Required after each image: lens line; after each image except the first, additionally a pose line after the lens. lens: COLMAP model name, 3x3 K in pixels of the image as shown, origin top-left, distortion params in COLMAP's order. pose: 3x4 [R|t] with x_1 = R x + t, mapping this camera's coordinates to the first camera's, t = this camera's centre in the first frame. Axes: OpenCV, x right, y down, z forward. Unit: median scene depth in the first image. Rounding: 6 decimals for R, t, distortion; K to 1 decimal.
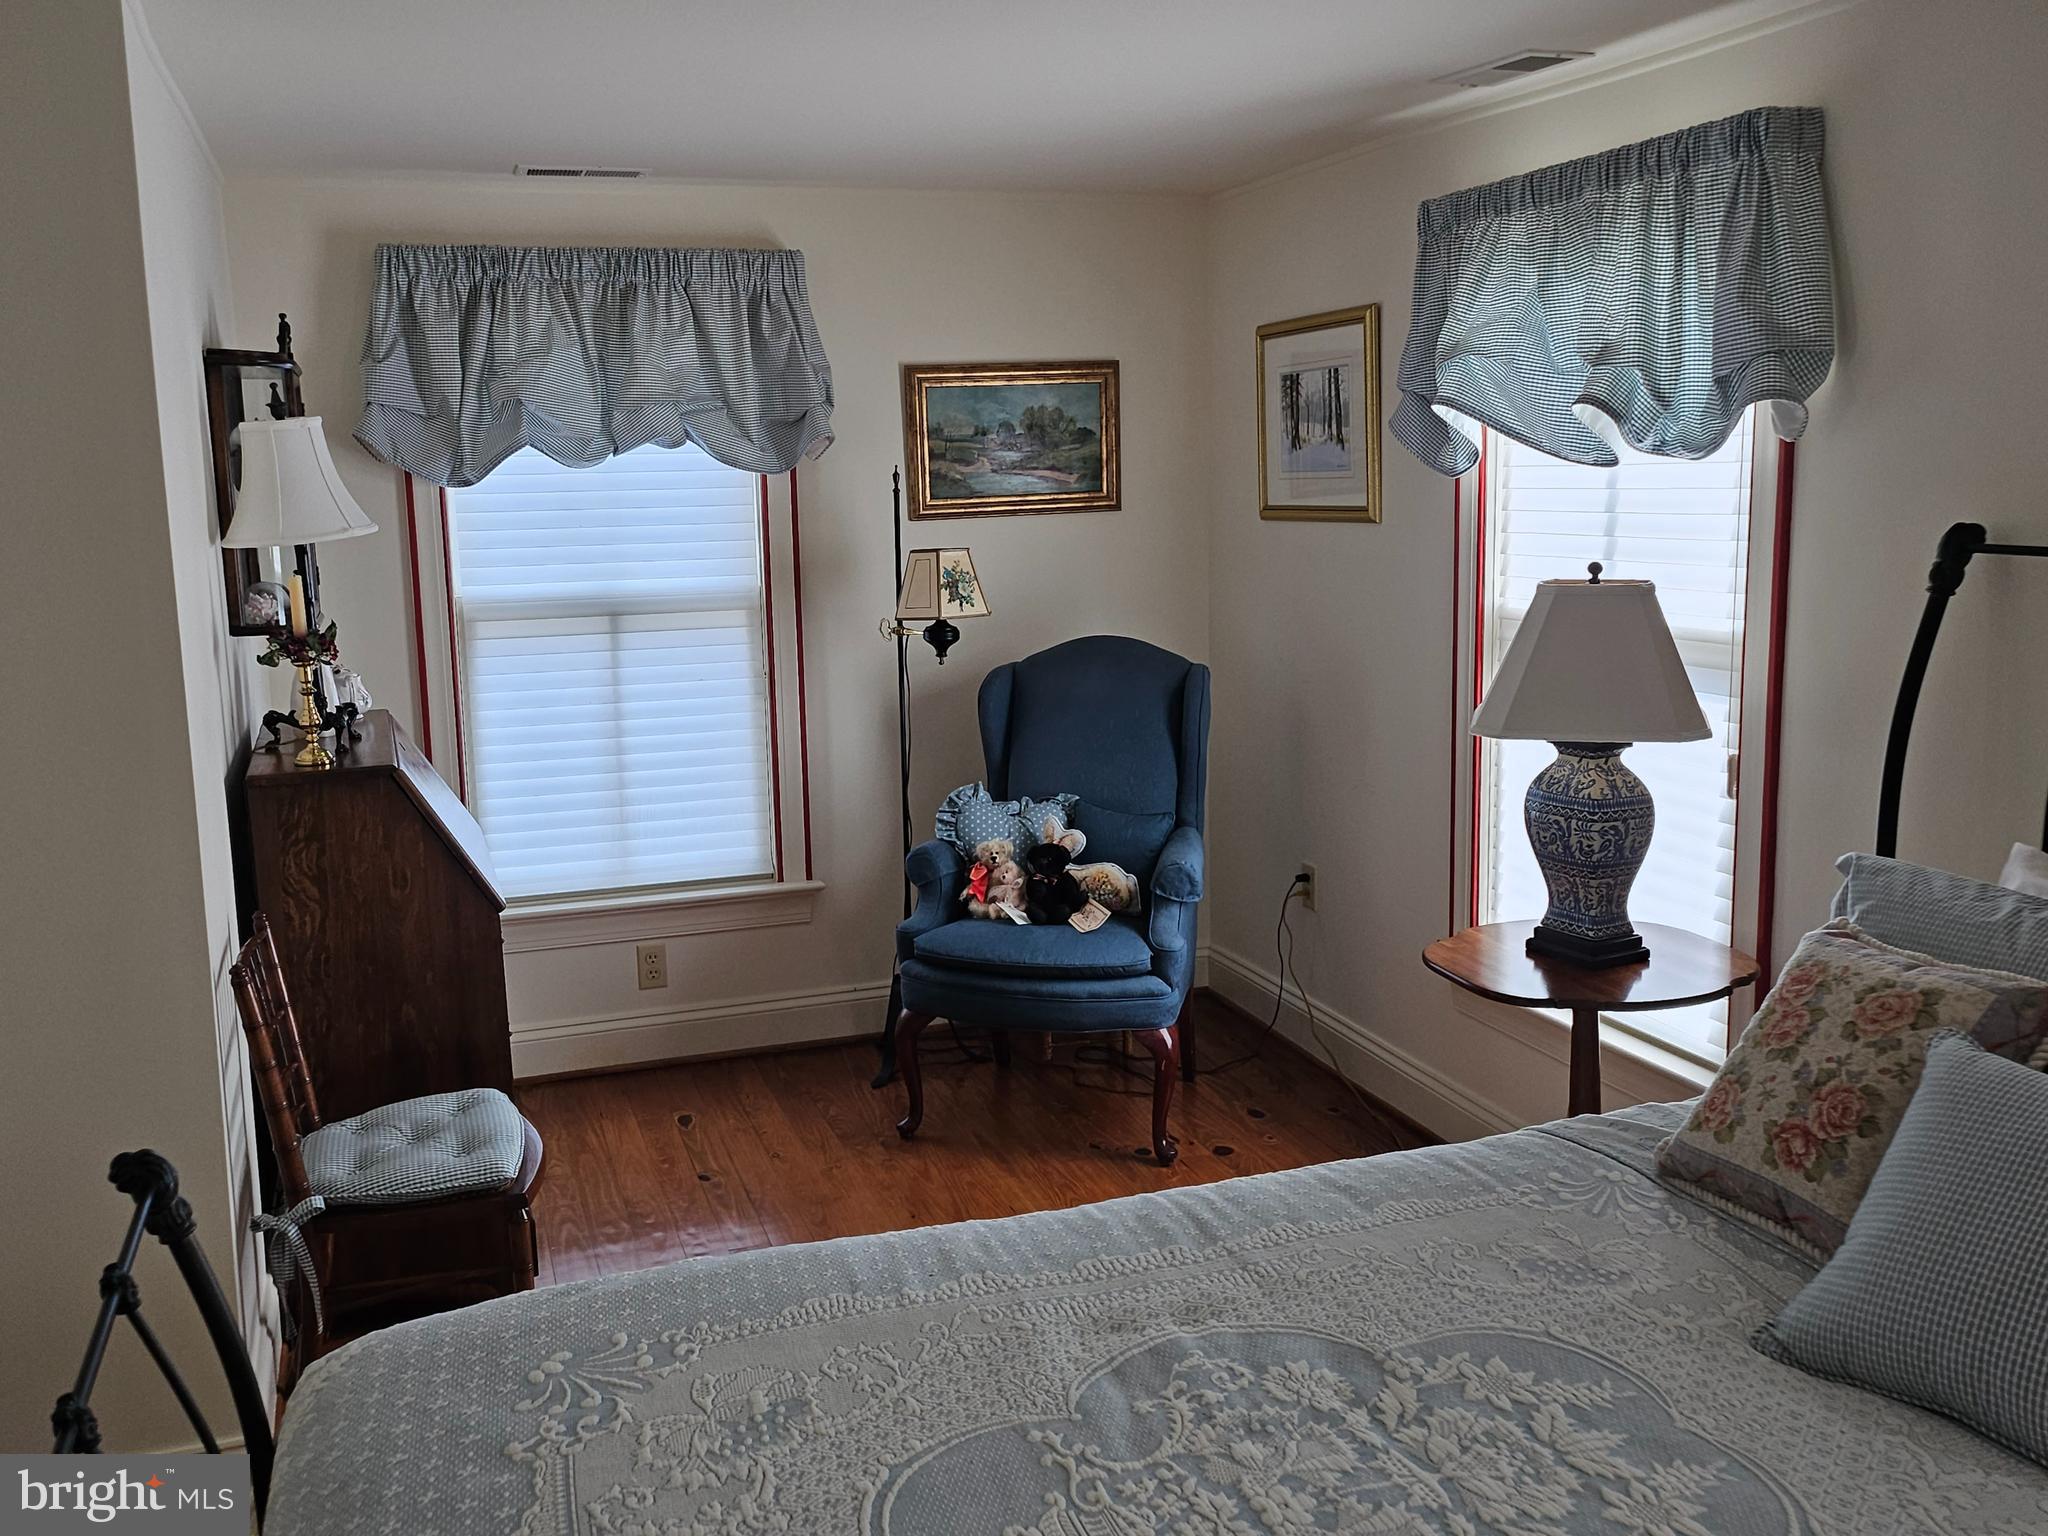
lens RADIAL K [[1822.3, 0, 1031.1], [0, 1822.3, 757.4], [0, 0, 1]] dist [0.068391, -0.027255]
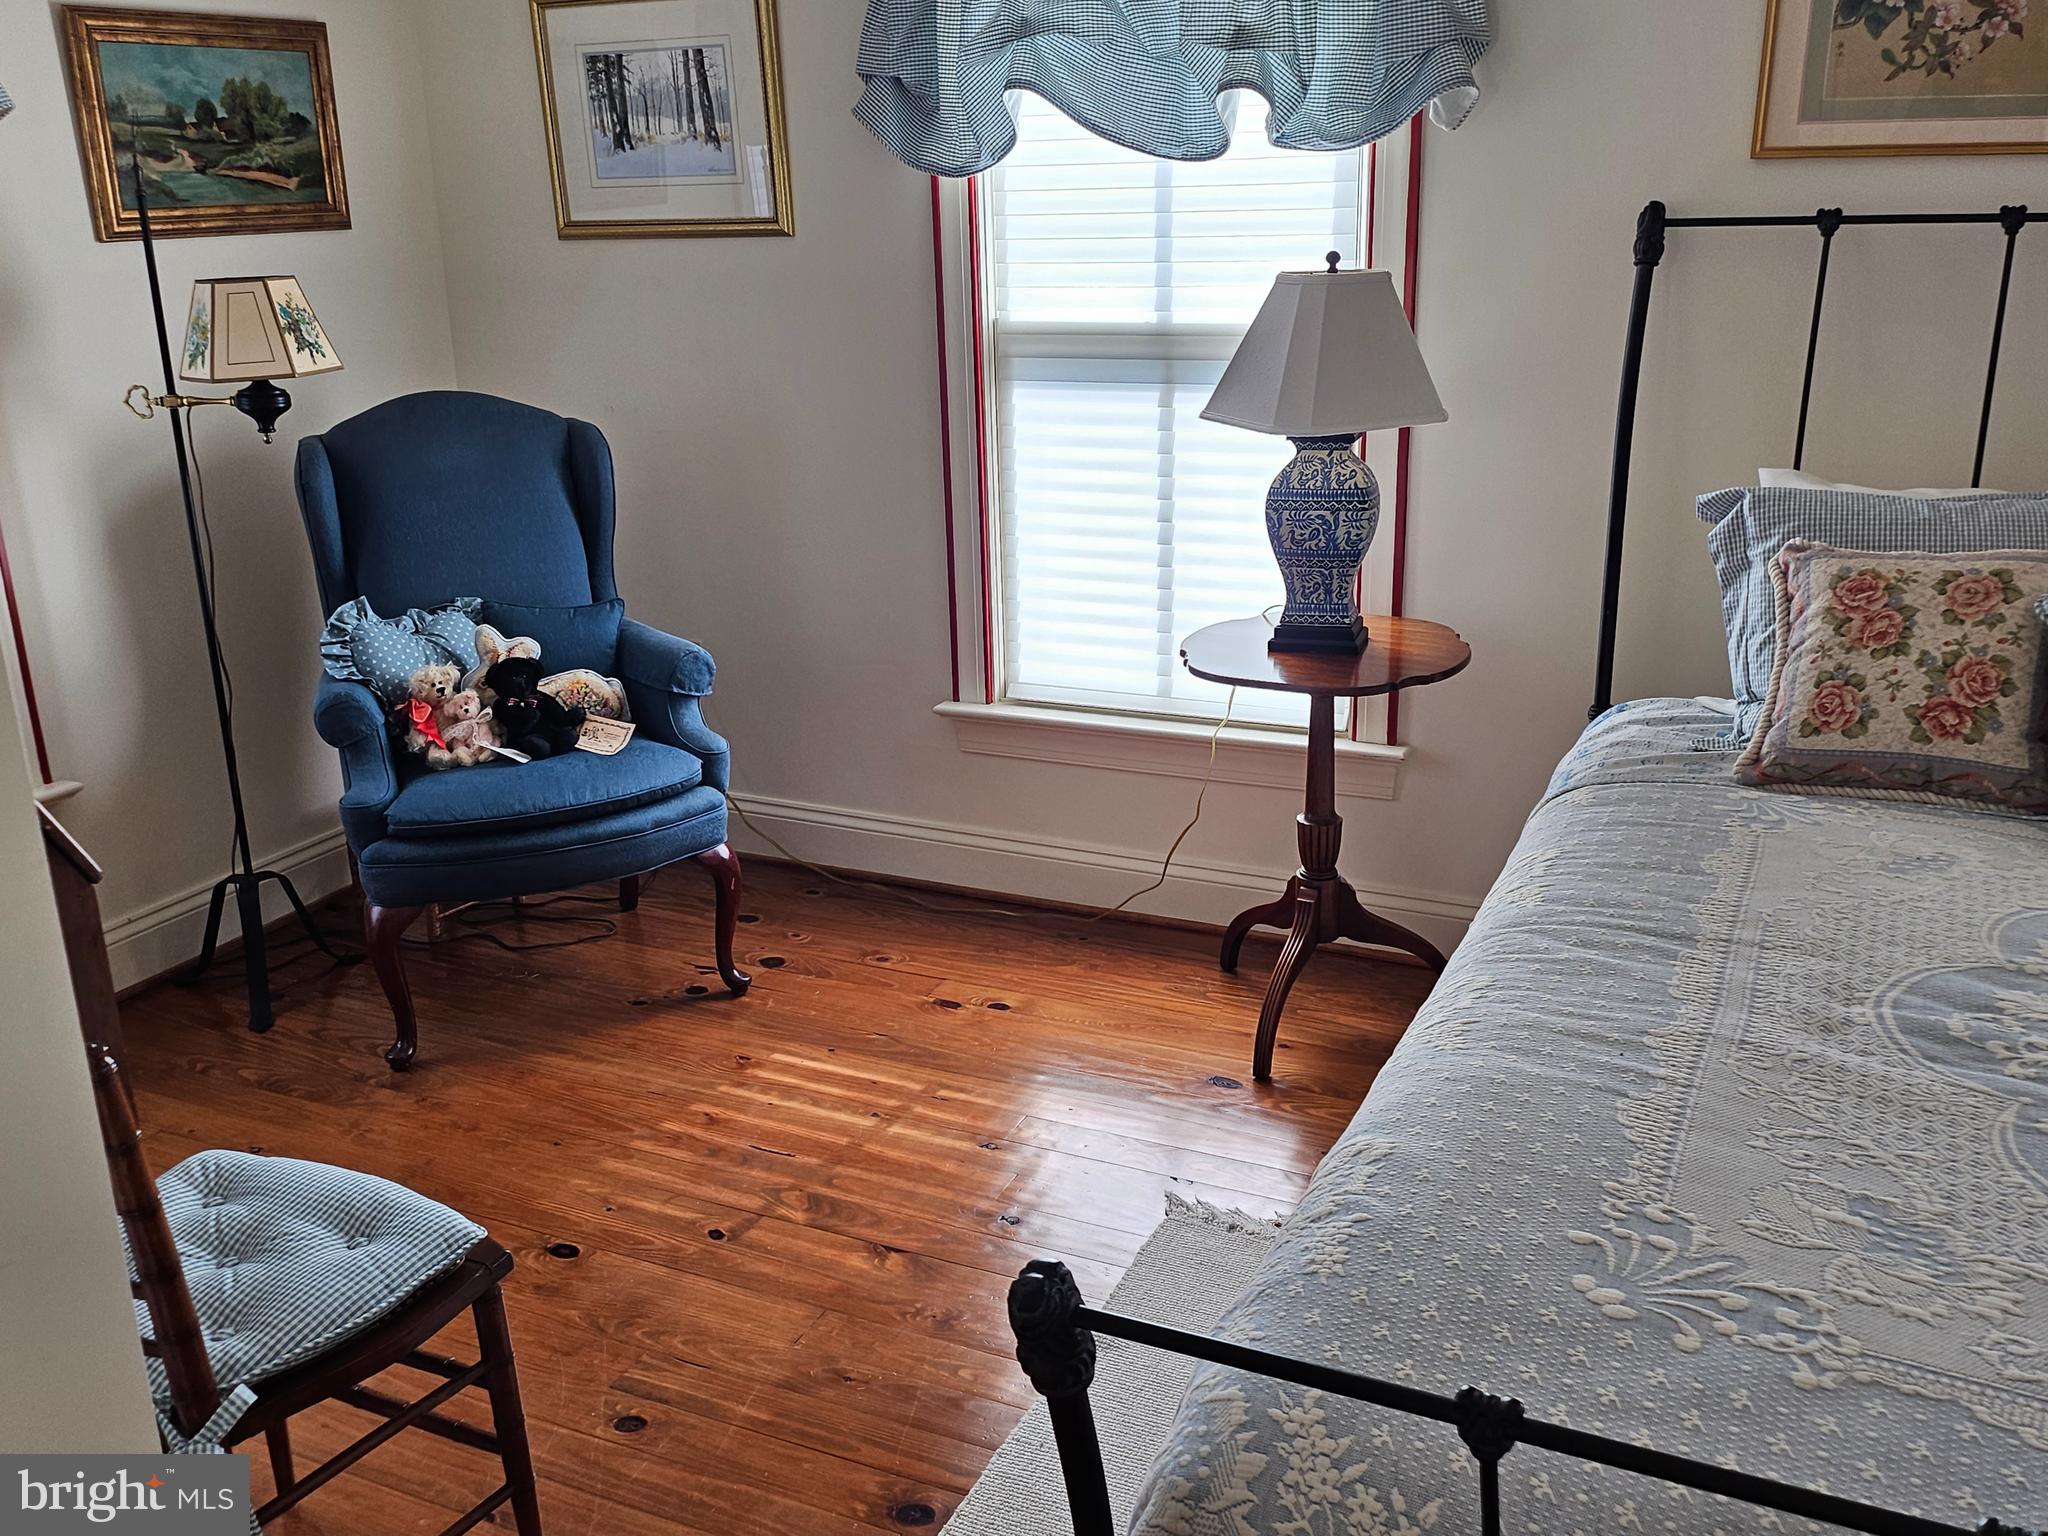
lens RADIAL K [[1800.5, 0, 1011.2], [0, 1800.5, 774.9], [0, 0, 1]] dist [0.089952, -0.118412]
pose [[0.684434, -0.211468, 0.697733, -0.414974], [0.119413, 0.976603, 0.178851, -0.018440], [-0.719229, -0.039093, 0.693672, 0.310201]]
